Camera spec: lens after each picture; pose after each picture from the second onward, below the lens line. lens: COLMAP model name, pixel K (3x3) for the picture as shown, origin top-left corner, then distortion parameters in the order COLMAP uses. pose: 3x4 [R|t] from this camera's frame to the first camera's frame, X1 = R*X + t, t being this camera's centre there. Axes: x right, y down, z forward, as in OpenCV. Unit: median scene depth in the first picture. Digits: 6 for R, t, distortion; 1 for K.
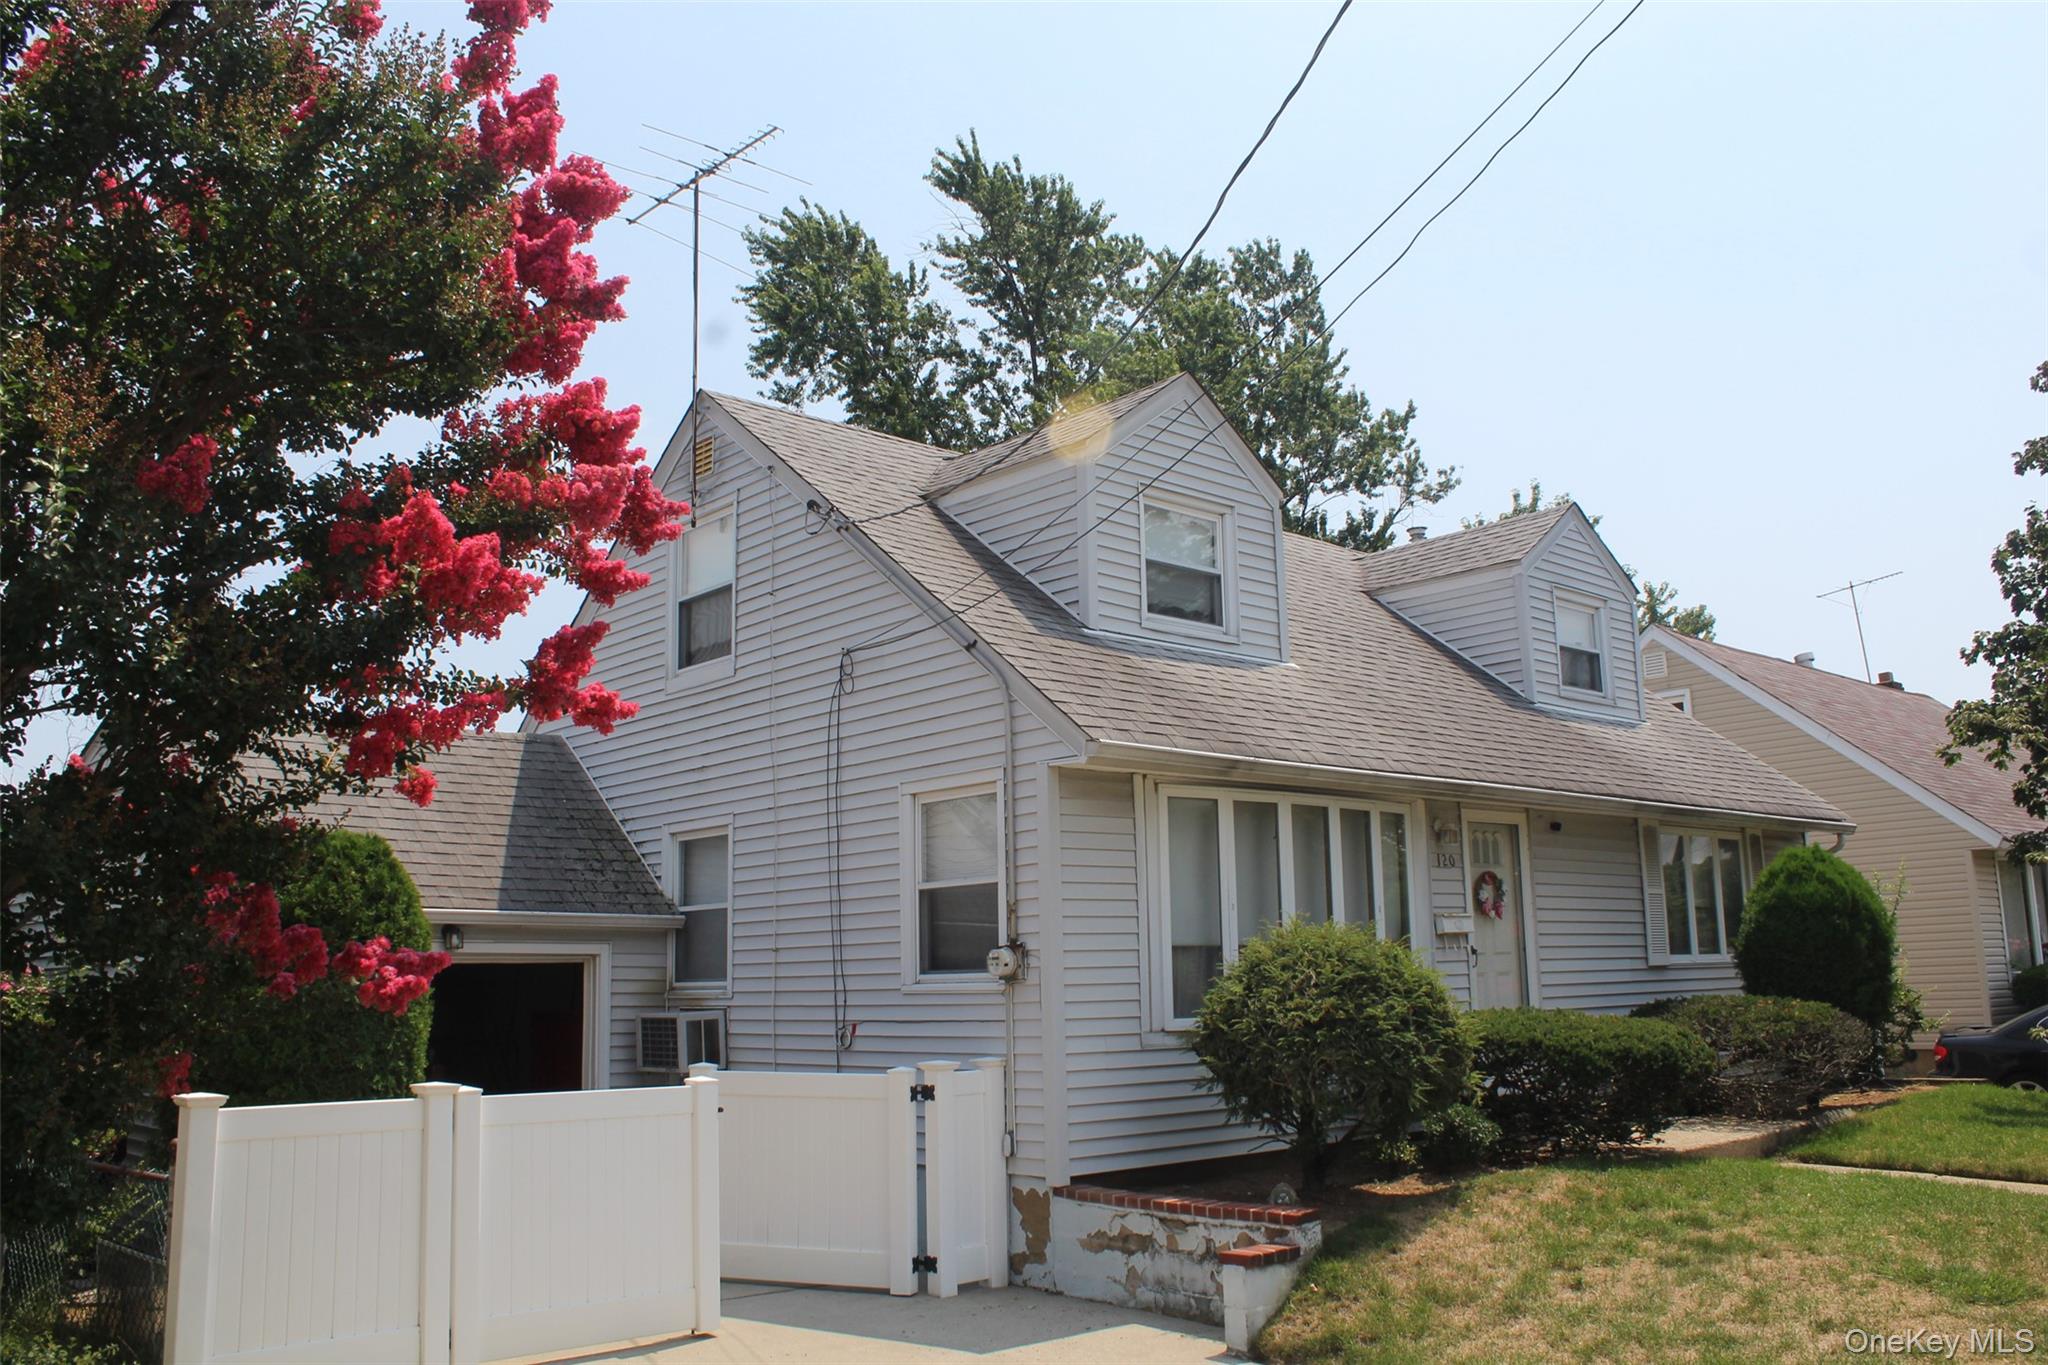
lens RADIAL K [[1707.0, 0, 1034.9], [0, 1707.0, 668.2], [0, 0, 1]] dist [-0.169412, 0.150125]
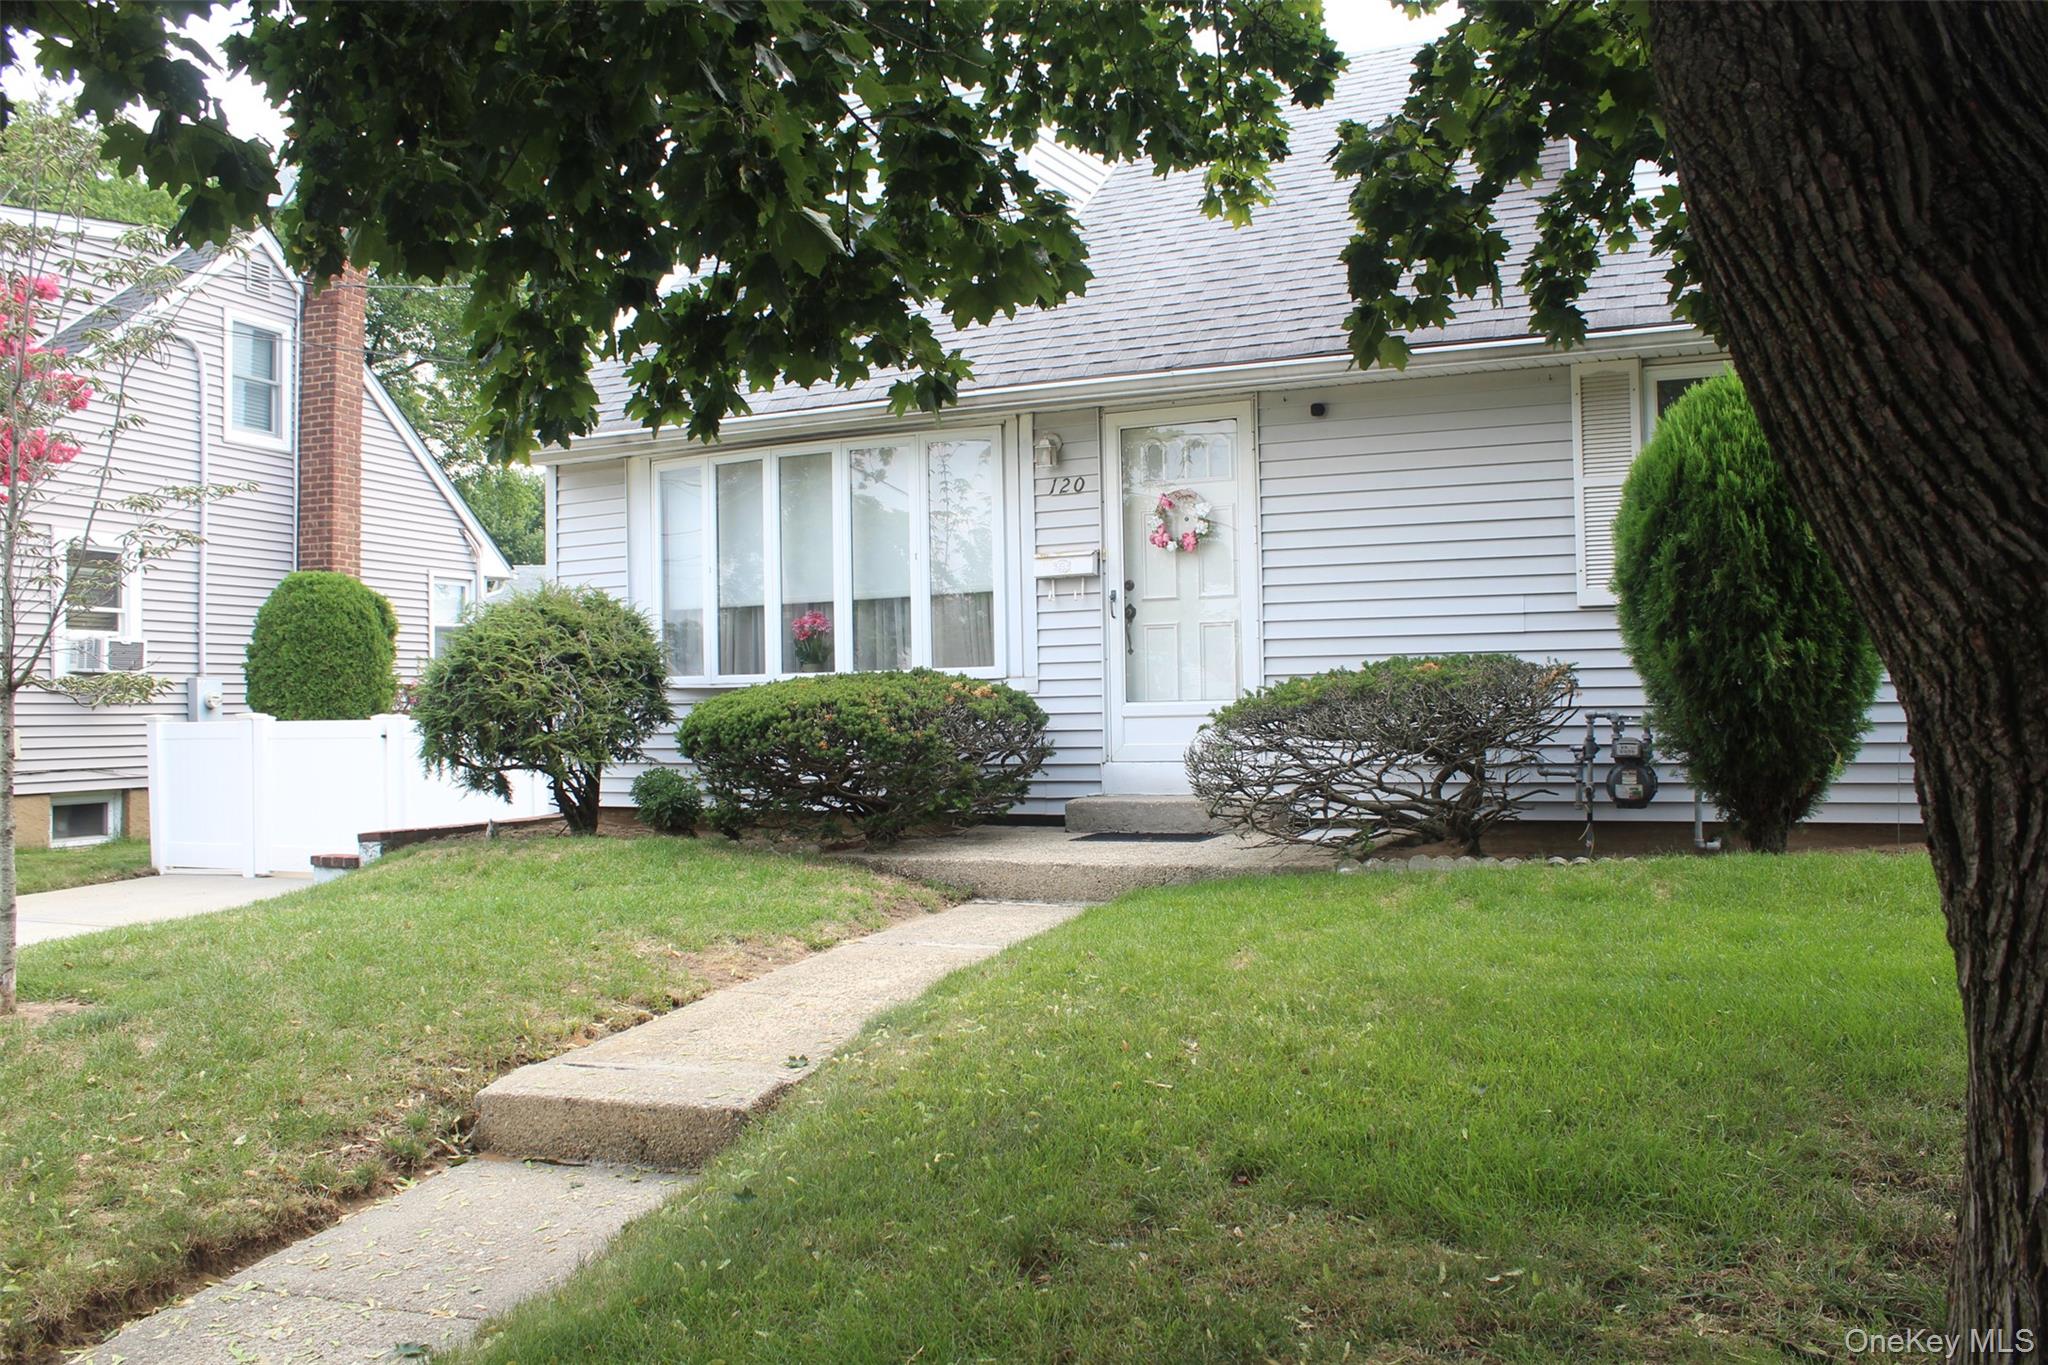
lens RADIAL K [[1696.7, 0, 1033.0], [0, 1696.7, 673.3], [0, 0, 1]] dist [-0.159206, 0.127803]
pose [[0.389874, -0.002376, -0.920865, 0.965361], [0.179618, 0.980986, 0.073515, 0.138522], [0.903181, -0.194065, 0.382888, 0.659693]]
